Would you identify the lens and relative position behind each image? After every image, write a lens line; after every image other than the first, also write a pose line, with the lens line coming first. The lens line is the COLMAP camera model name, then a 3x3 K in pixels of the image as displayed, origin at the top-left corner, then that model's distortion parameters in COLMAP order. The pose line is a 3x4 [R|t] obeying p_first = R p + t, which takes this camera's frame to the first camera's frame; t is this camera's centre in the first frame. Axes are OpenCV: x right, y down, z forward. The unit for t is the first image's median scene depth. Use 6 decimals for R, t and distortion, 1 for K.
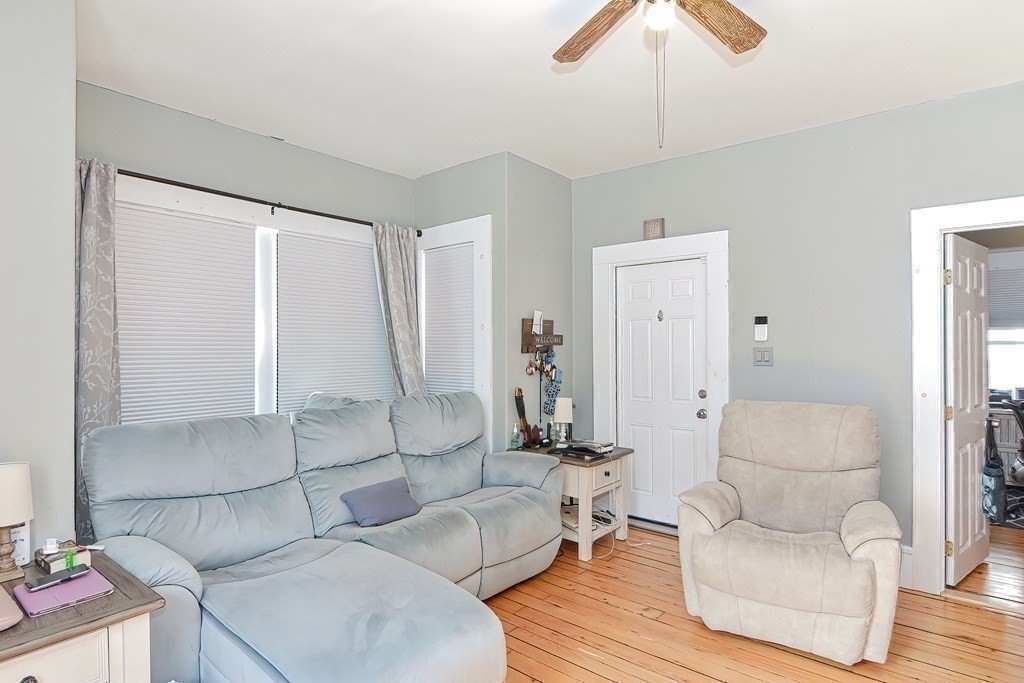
lens RADIAL K [[558.2, 0, 517.5], [0, 558.2, 342.6], [0, 0, 1]] dist [-0.001466, -0.001154]
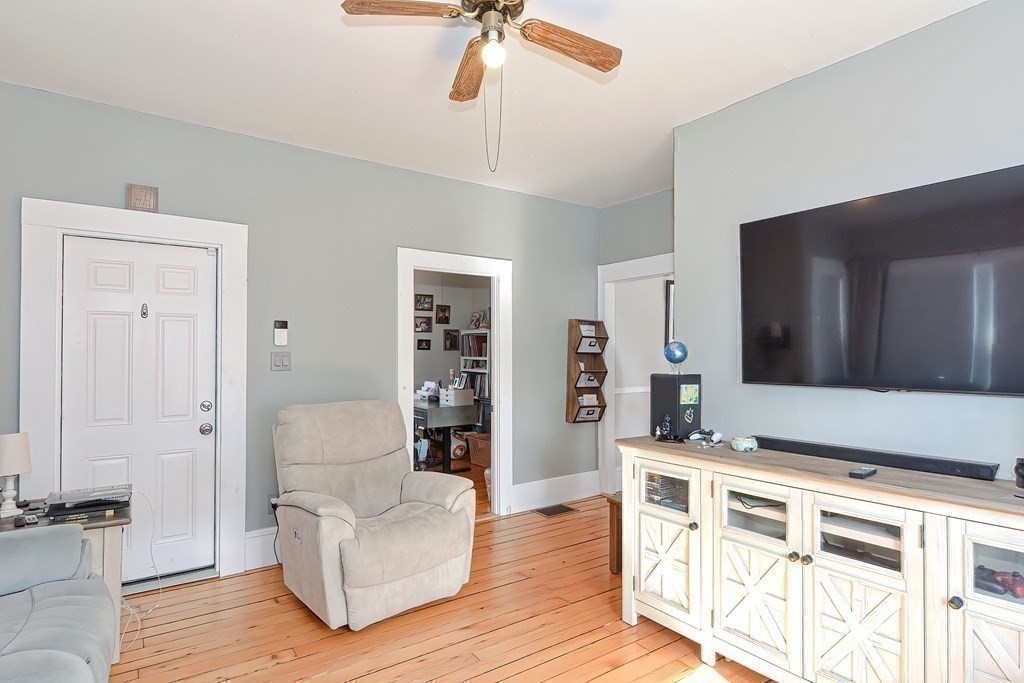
lens RADIAL K [[558.2, 0, 517.5], [0, 558.2, 342.6], [0, 0, 1]] dist [-0.001466, -0.001154]
pose [[0.237009, 0.021729, 0.971264, -0.425610], [-0.004850, 0.999764, -0.021183, 0.010952], [-0.971495, 0.000310, 0.237059, 0.357314]]
